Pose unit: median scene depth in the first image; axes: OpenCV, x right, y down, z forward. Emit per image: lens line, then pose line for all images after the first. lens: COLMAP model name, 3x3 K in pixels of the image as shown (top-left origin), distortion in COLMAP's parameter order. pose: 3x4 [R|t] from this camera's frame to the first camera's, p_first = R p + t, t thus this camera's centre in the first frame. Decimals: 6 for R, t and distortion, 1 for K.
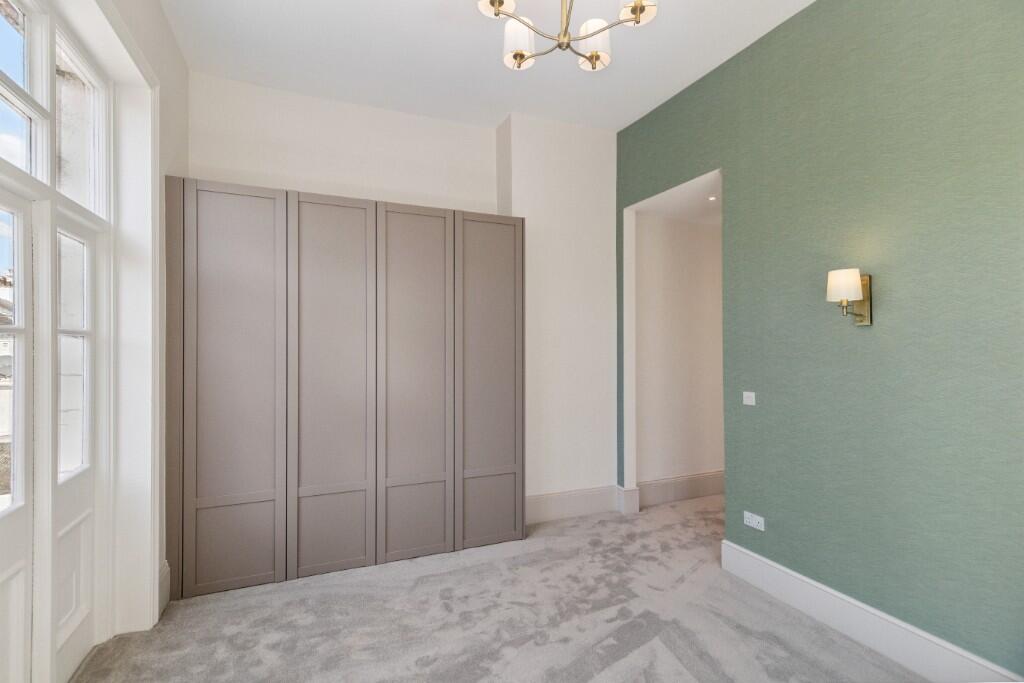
lens RADIAL K [[462.5, 0, 502.2], [0, 462.5, 338.8], [0, 0, 1]] dist [0.002773, 0.000571]
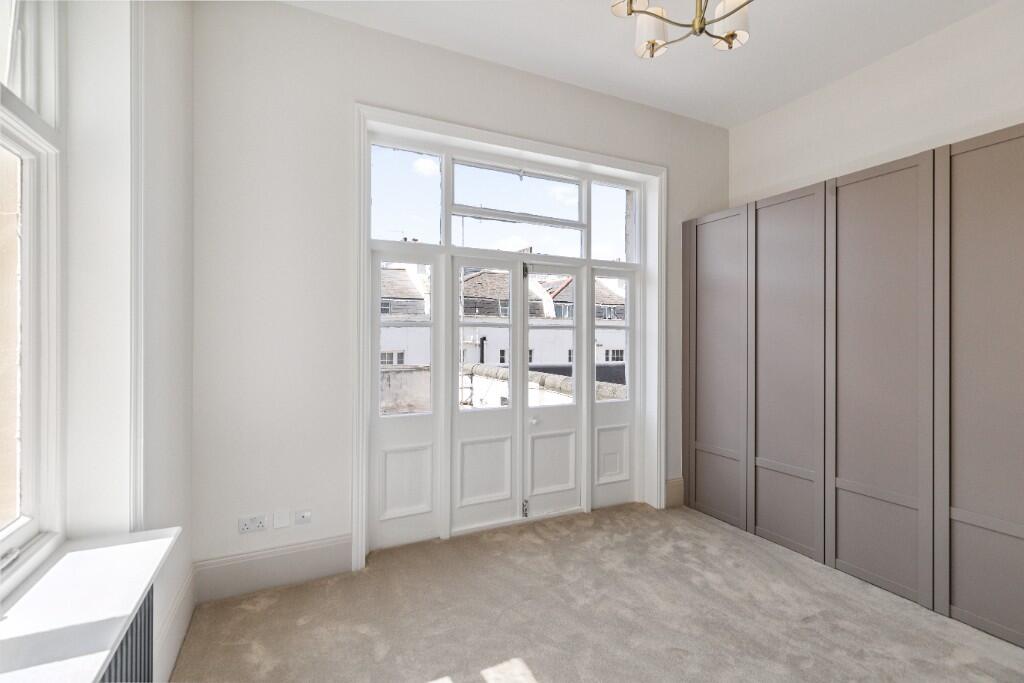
lens RADIAL K [[462.5, 0, 502.2], [0, 462.5, 333.2], [0, 0, 1]] dist [0.002773, 0.000571]
pose [[0.052306, -0.007846, -0.998600, 0.683924], [0.012724, 0.999893, -0.007190, 0.013194], [0.998550, -0.012331, 0.052401, 0.313744]]
